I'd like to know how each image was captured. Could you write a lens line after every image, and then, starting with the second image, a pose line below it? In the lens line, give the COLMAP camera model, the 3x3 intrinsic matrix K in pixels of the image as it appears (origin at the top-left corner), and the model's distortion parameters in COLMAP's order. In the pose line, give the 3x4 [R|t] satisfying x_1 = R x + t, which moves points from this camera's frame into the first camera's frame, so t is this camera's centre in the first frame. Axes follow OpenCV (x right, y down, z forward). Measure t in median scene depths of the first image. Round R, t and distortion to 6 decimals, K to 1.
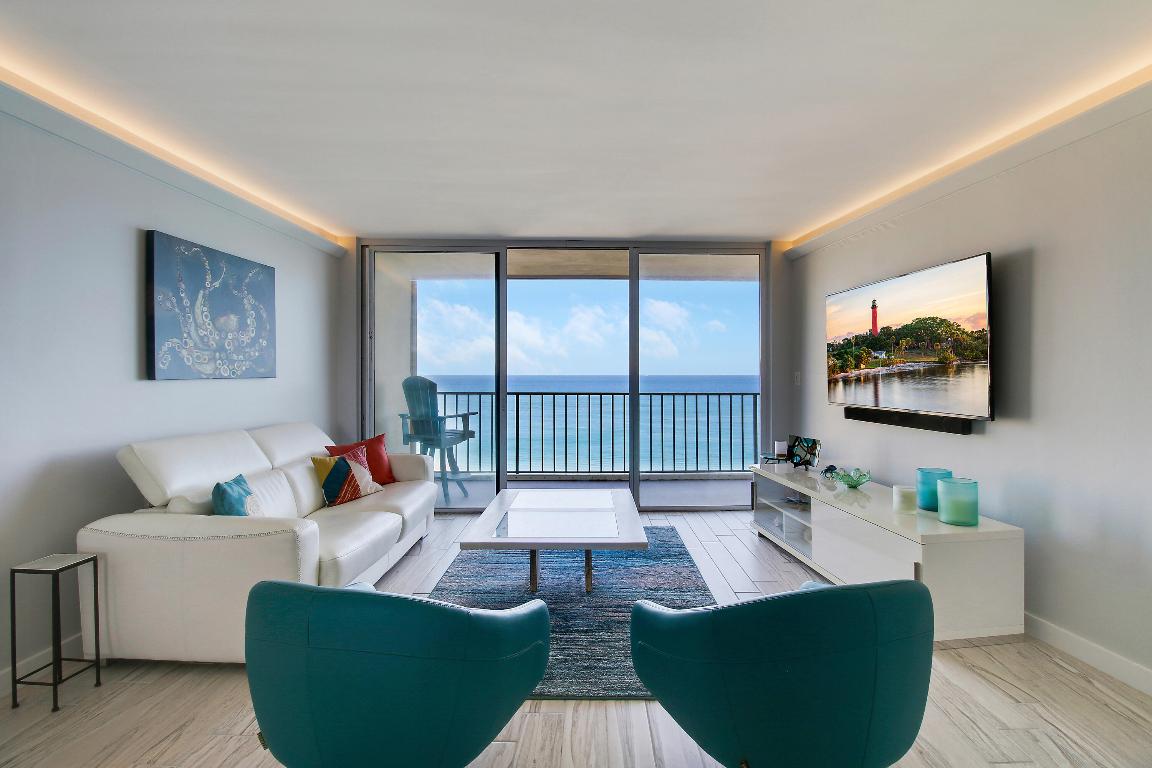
lens RADIAL K [[542.1, 0, 569.2], [0, 542.1, 369.9], [0, 0, 1]] dist [-0.008247, -0.000758]
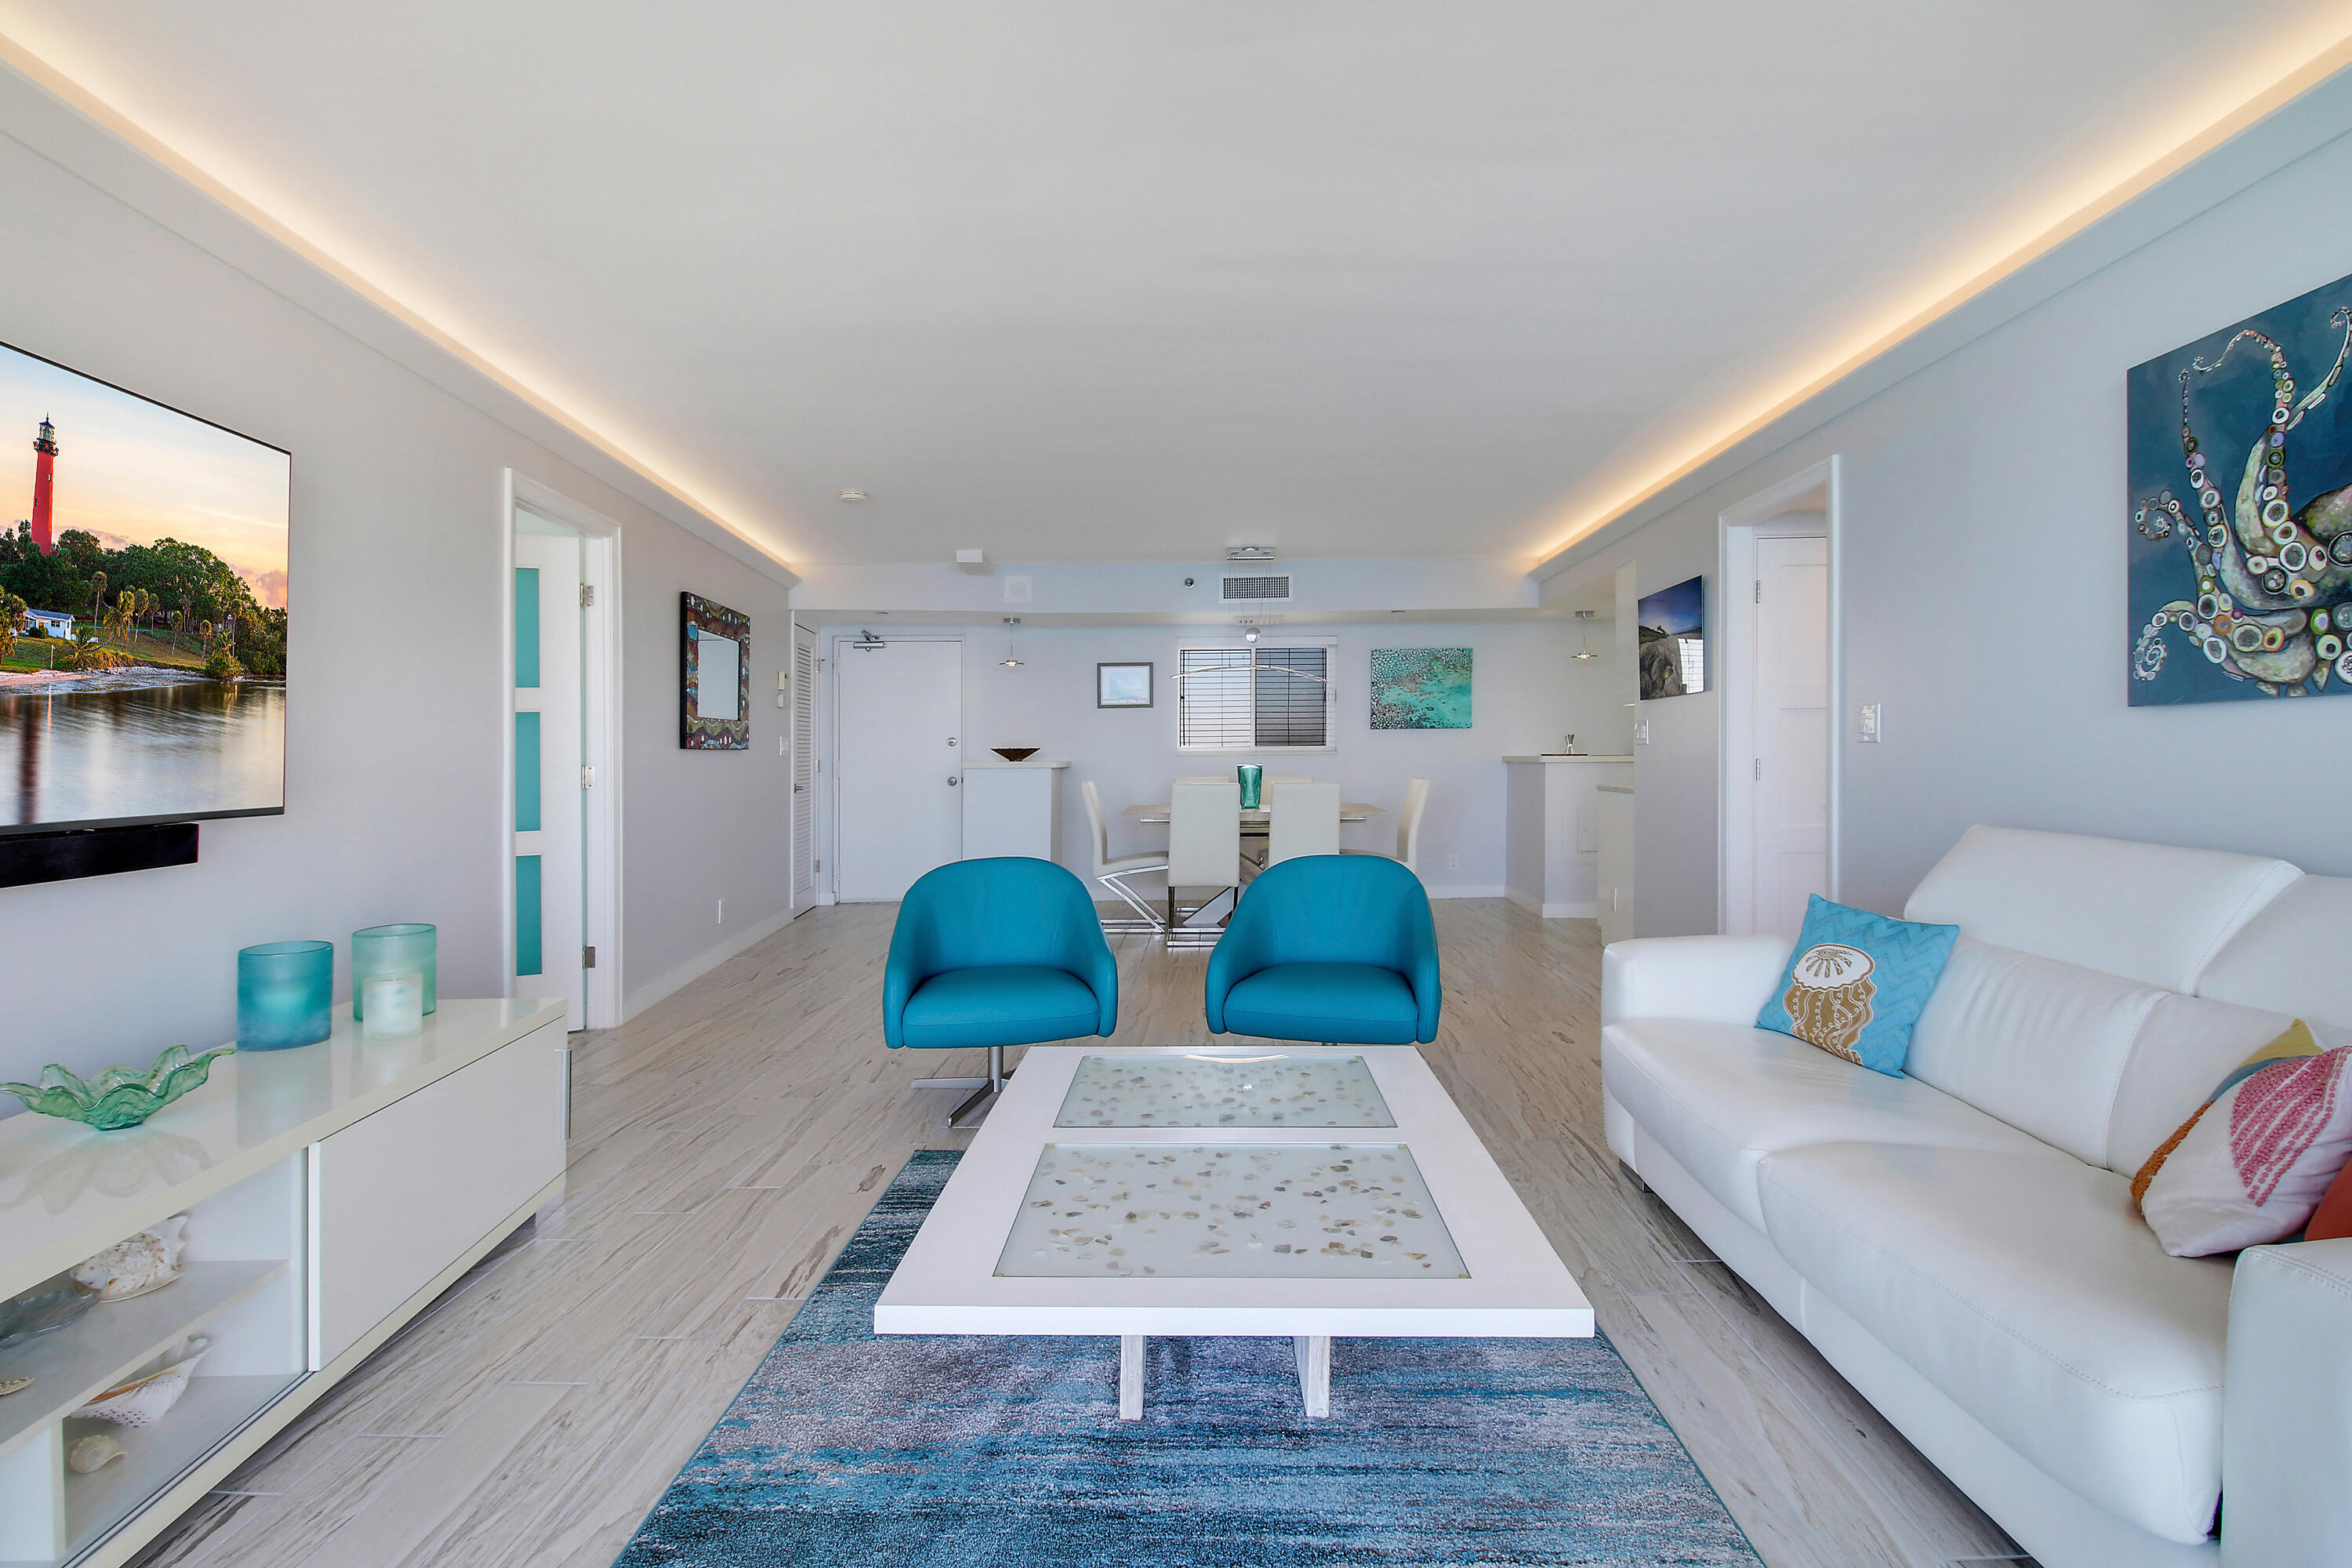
lens RADIAL K [[1368.3, 0, 1176.0], [0, 1368.3, 784.0], [0, 0, 1]] dist [-0.002532, -0.086245]
pose [[-0.999273, 0.007866, 0.037305, -0.014204], [0.008337, 0.999887, 0.012473, 0.051131], [-0.037203, 0.012775, -0.999226, 1.718209]]
